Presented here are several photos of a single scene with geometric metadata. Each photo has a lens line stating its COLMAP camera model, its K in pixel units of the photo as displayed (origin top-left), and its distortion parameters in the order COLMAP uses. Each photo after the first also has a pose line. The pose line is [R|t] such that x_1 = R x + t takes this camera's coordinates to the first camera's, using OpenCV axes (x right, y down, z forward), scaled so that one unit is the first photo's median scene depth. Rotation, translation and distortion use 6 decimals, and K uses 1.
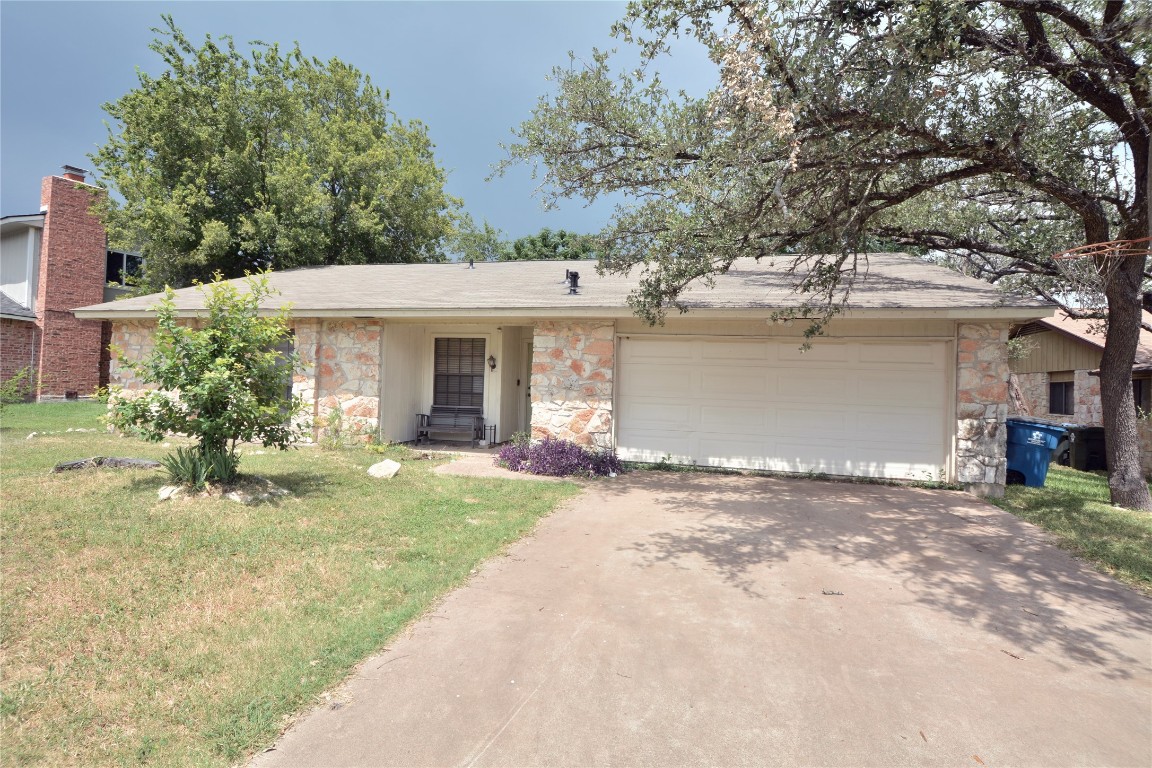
lens RADIAL K [[580.7, 0, 577.7], [0, 580.7, 387.0], [0, 0, 1]] dist [-0.019484, -0.001864]
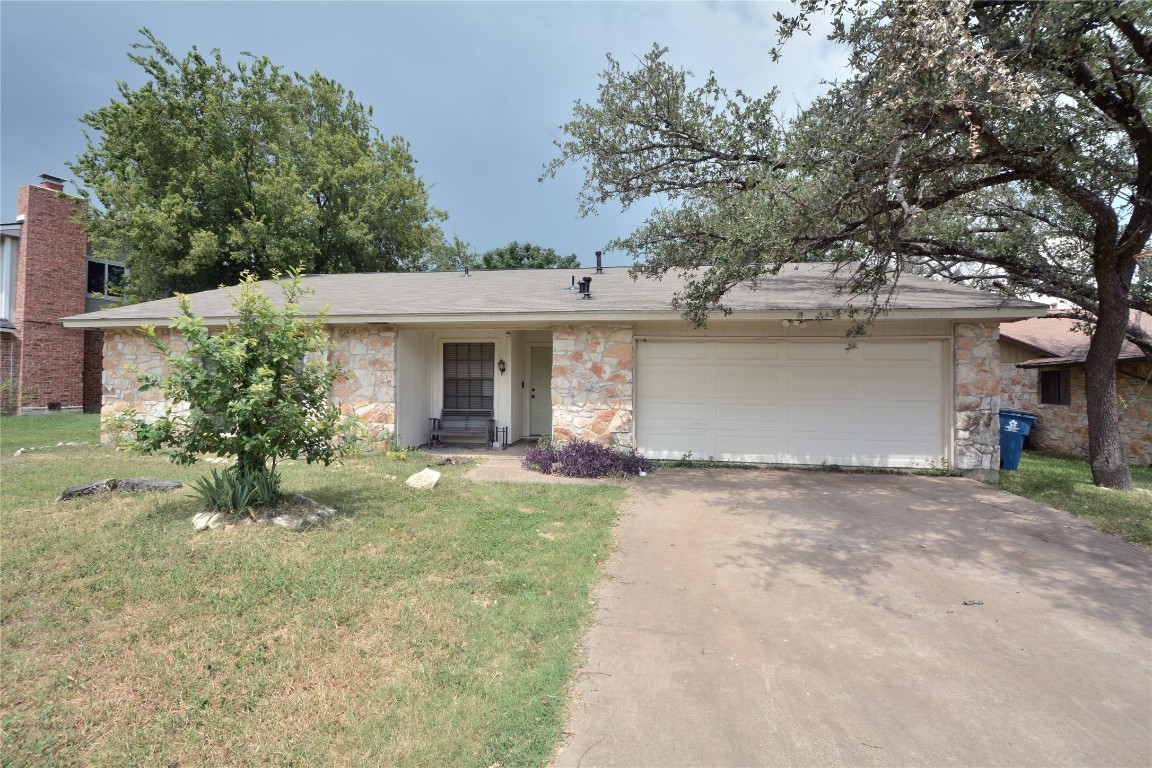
lens RADIAL K [[510.9, 0, 571.4], [0, 510.9, 387.4], [0, 0, 1]] dist [-0.018735, -0.003934]
pose [[0.995579, -0.021771, 0.091369, -0.152767], [0.021220, 0.999750, 0.006998, -0.011712], [-0.091498, -0.005028, 0.995793, 0.121498]]
